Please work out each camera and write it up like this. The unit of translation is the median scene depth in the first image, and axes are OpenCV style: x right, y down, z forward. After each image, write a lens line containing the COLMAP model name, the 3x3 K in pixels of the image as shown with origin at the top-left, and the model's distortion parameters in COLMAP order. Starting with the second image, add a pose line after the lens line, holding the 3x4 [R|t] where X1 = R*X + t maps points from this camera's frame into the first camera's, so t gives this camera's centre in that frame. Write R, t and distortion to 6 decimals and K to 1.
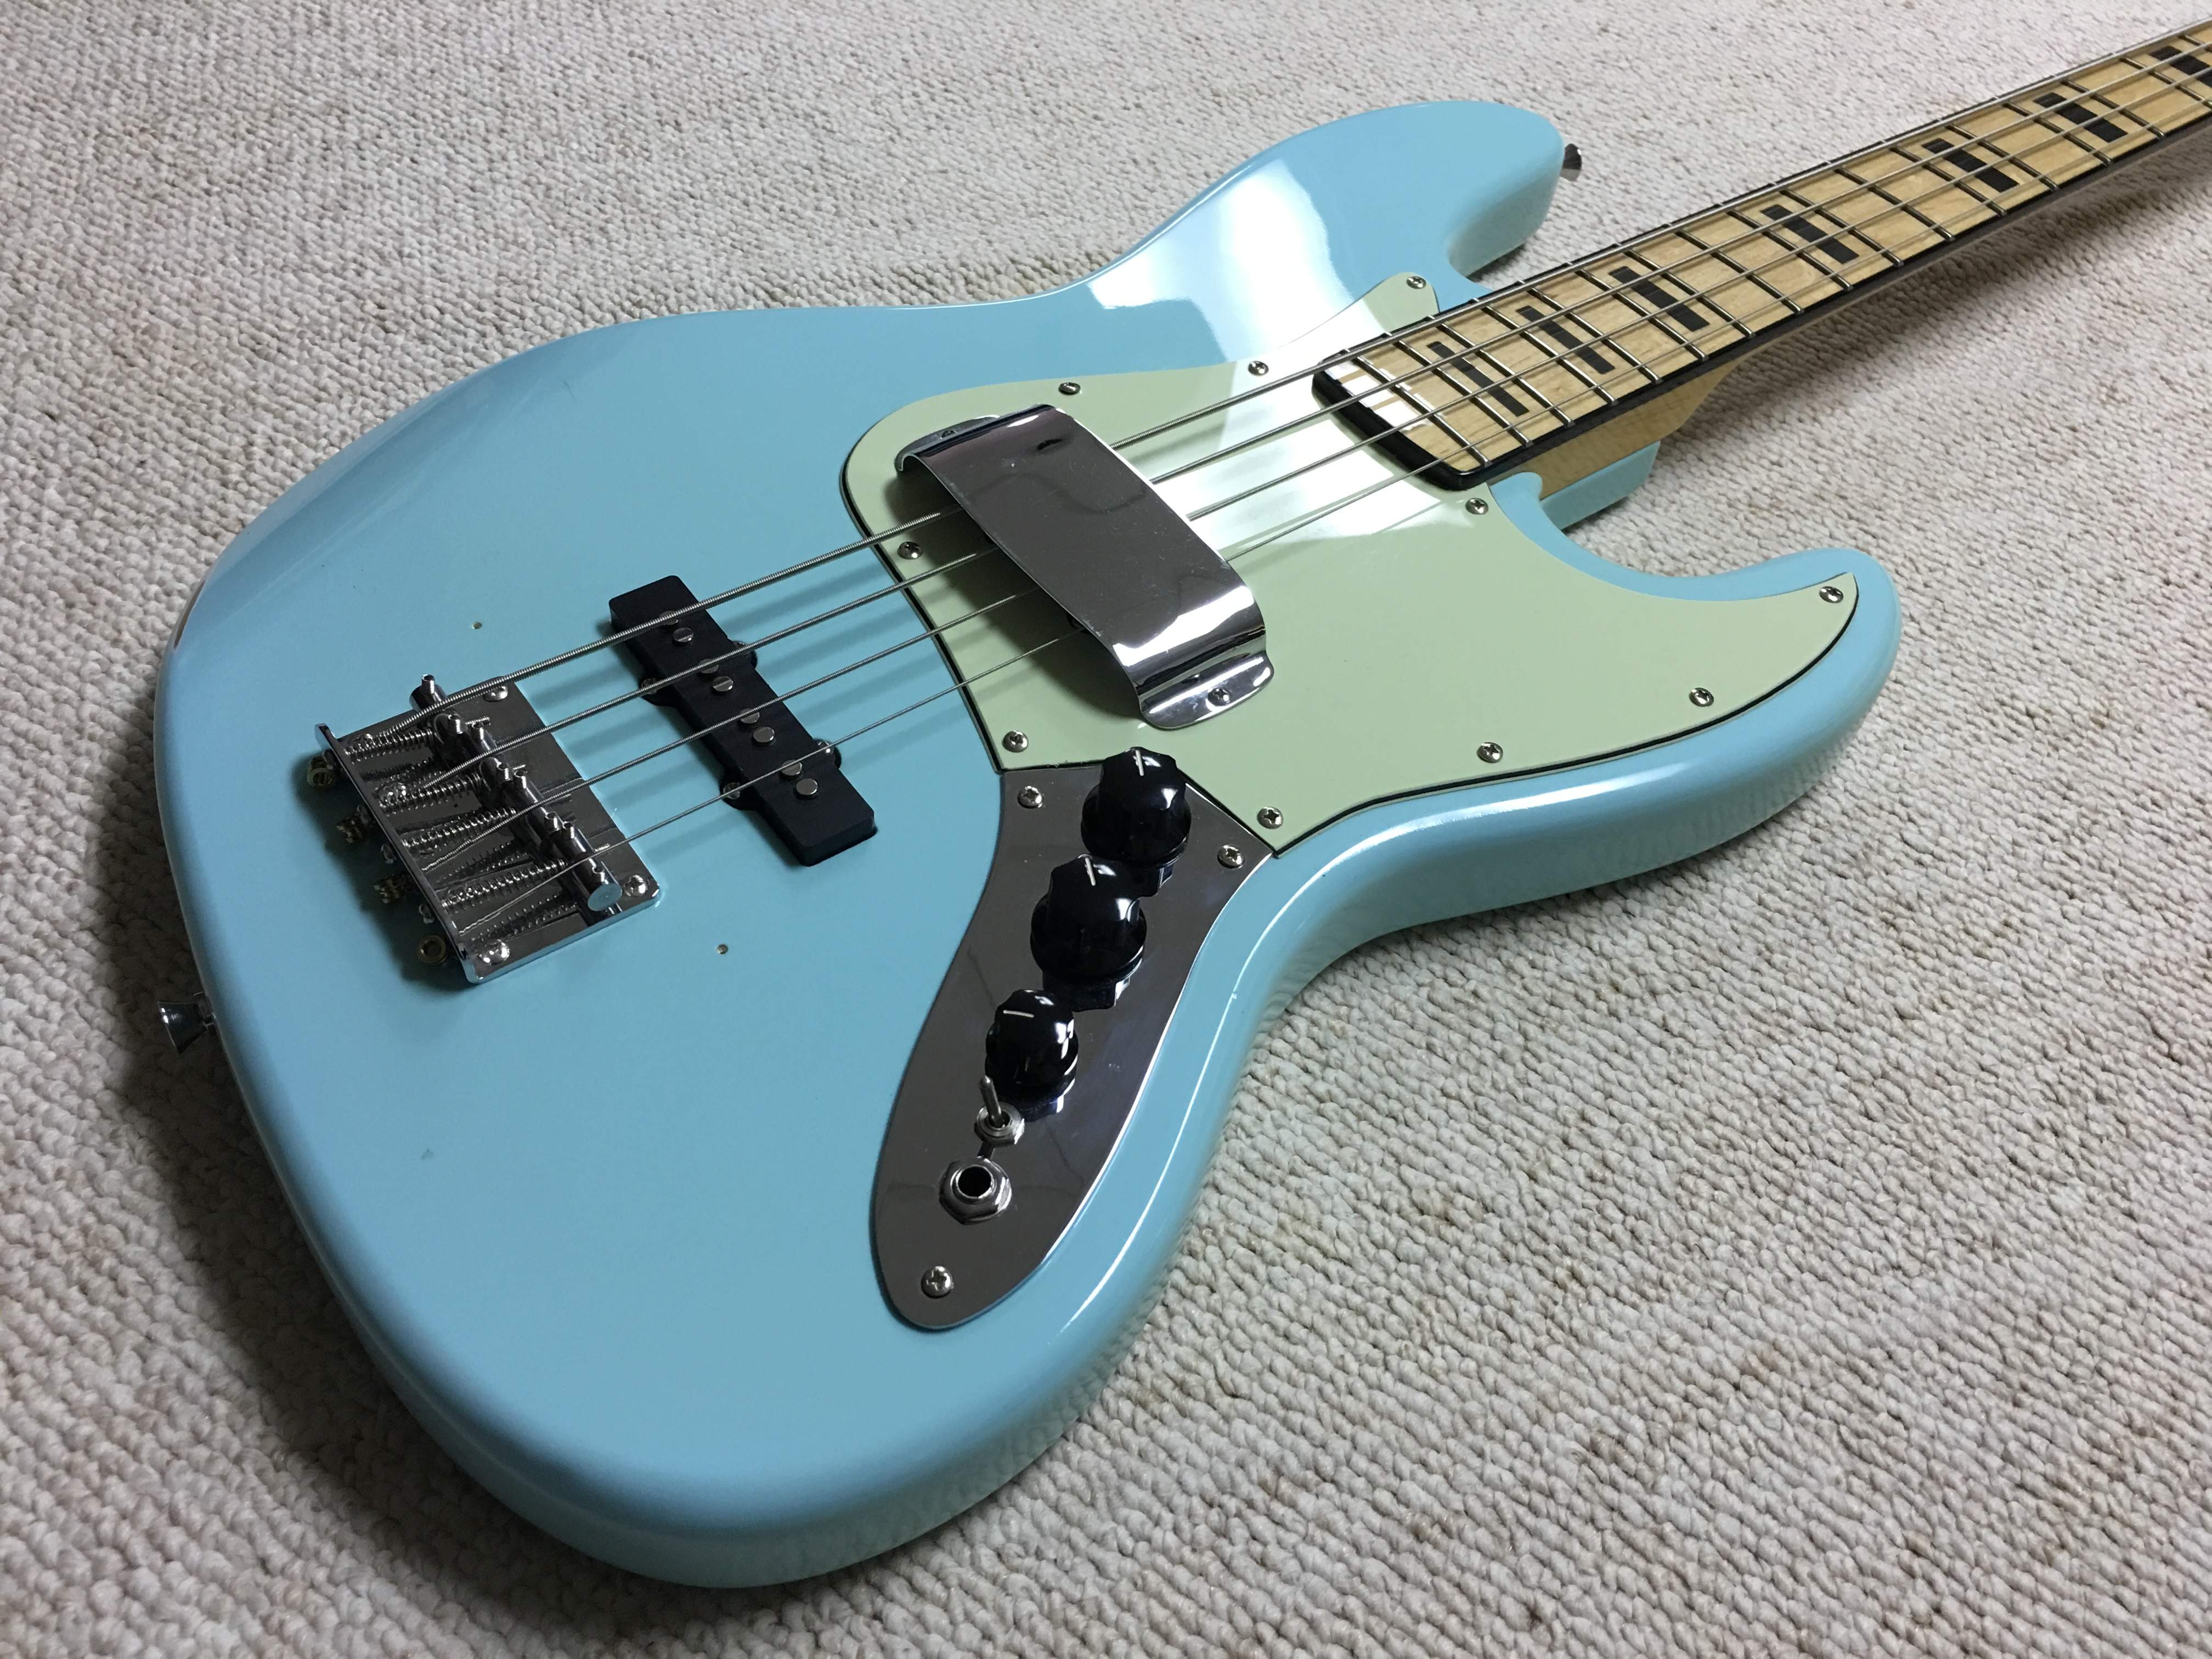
lens RADIAL K [[1872.0, 0, 1132.0], [0, 1872.0, 818.2], [0, 0, 1]] dist [0.085093, -0.109696]
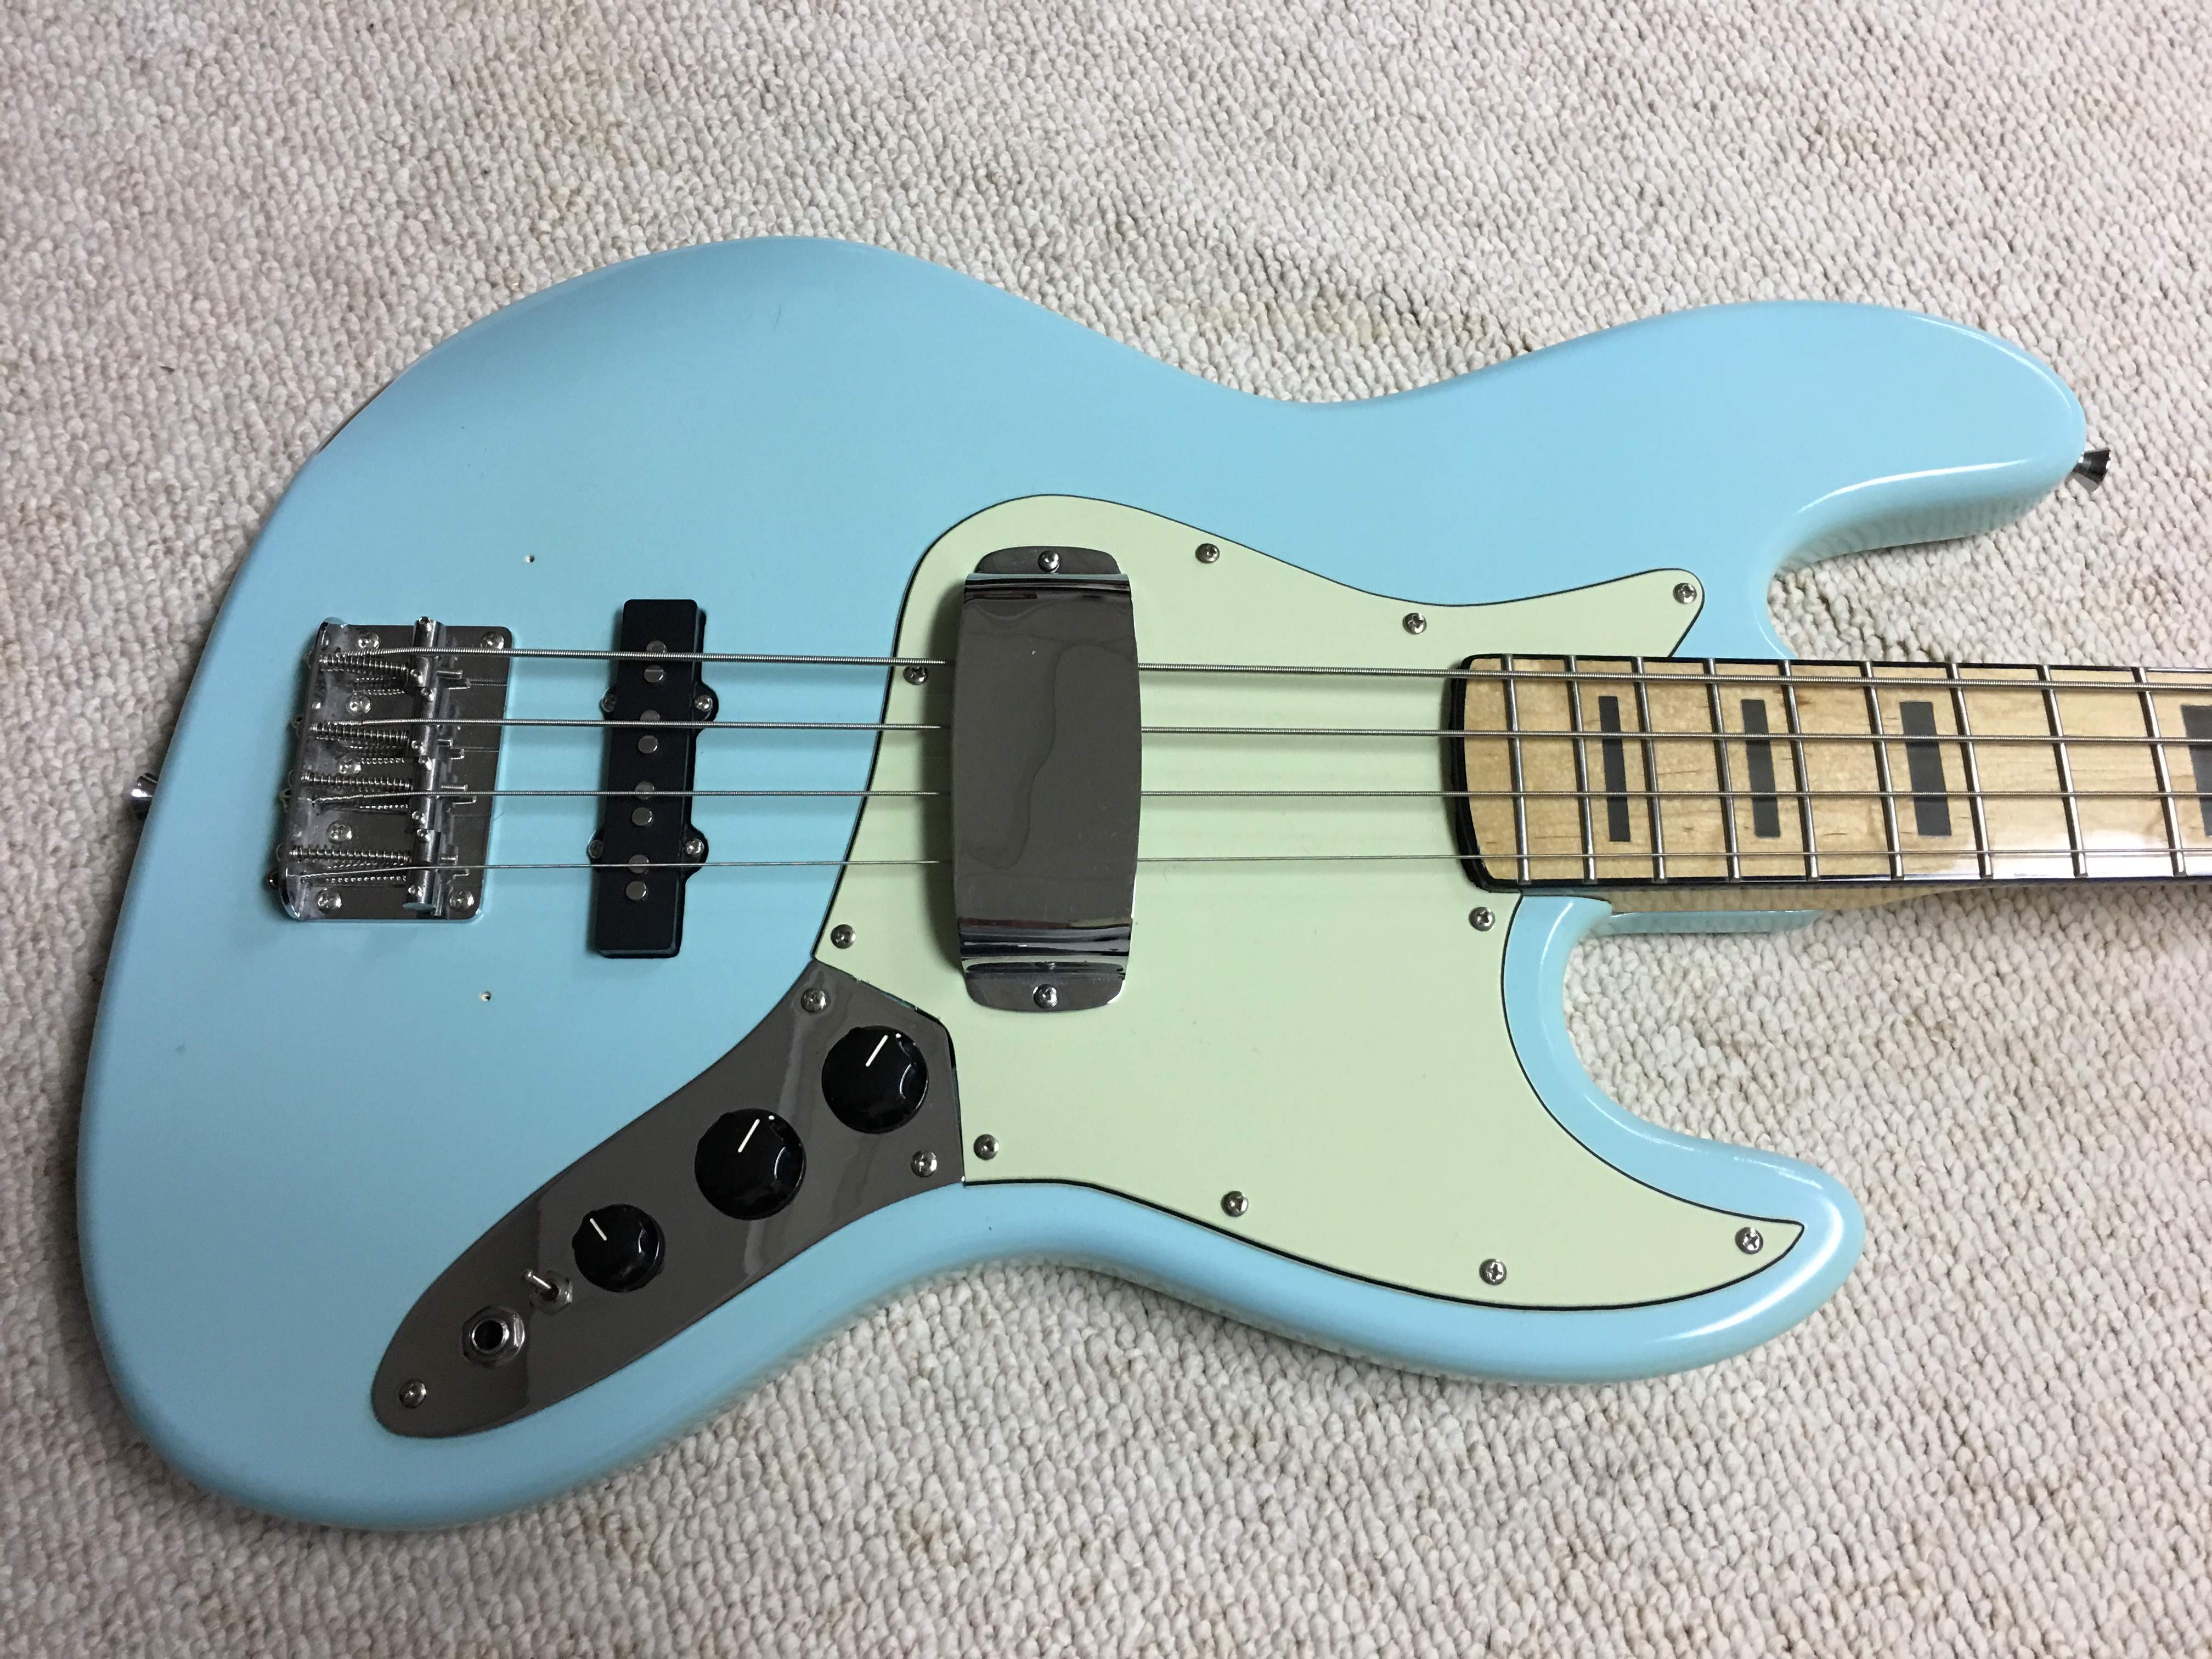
lens RADIAL K [[1872.0, 0, 1132.0], [0, 1872.0, 818.2], [0, 0, 1]] dist [0.085093, -0.109696]
pose [[0.798468, 0.541865, -0.262357, 0.266295], [-0.418175, 0.812683, 0.405803, -0.513735], [0.433103, -0.214310, 0.875496, 0.154650]]
